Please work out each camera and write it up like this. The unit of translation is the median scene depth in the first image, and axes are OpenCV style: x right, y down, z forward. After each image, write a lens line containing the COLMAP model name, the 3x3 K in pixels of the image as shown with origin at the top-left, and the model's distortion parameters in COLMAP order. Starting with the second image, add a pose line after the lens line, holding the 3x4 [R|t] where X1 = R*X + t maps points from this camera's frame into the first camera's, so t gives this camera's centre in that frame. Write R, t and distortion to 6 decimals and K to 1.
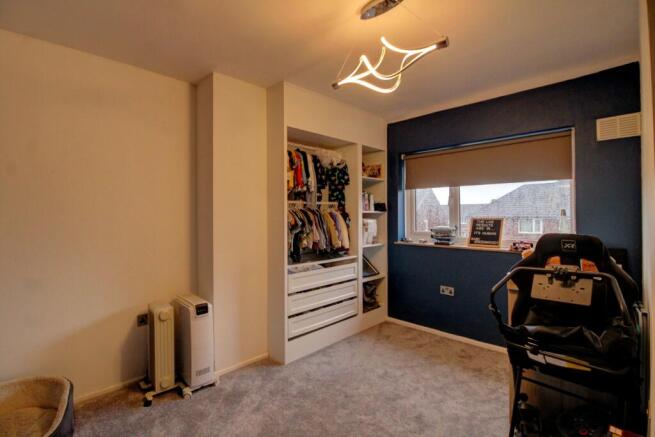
lens RADIAL K [[307.9, 0, 329.4], [0, 307.9, 215.8], [0, 0, 1]] dist [-0.004892, -0.005286]
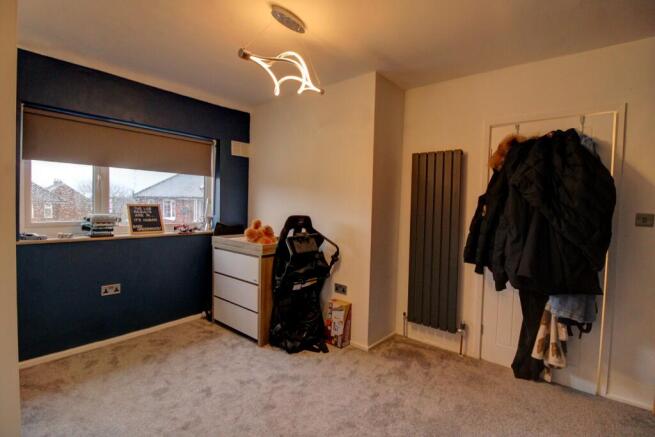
lens RADIAL K [[307.9, 0, 329.2], [0, 307.9, 217.1], [0, 0, 1]] dist [-0.004892, -0.005286]
pose [[-0.101931, -0.035035, 0.994174, -0.536943], [-0.021701, 0.999220, 0.032988, 0.001940], [-0.994555, -0.018212, -0.102612, 0.509887]]
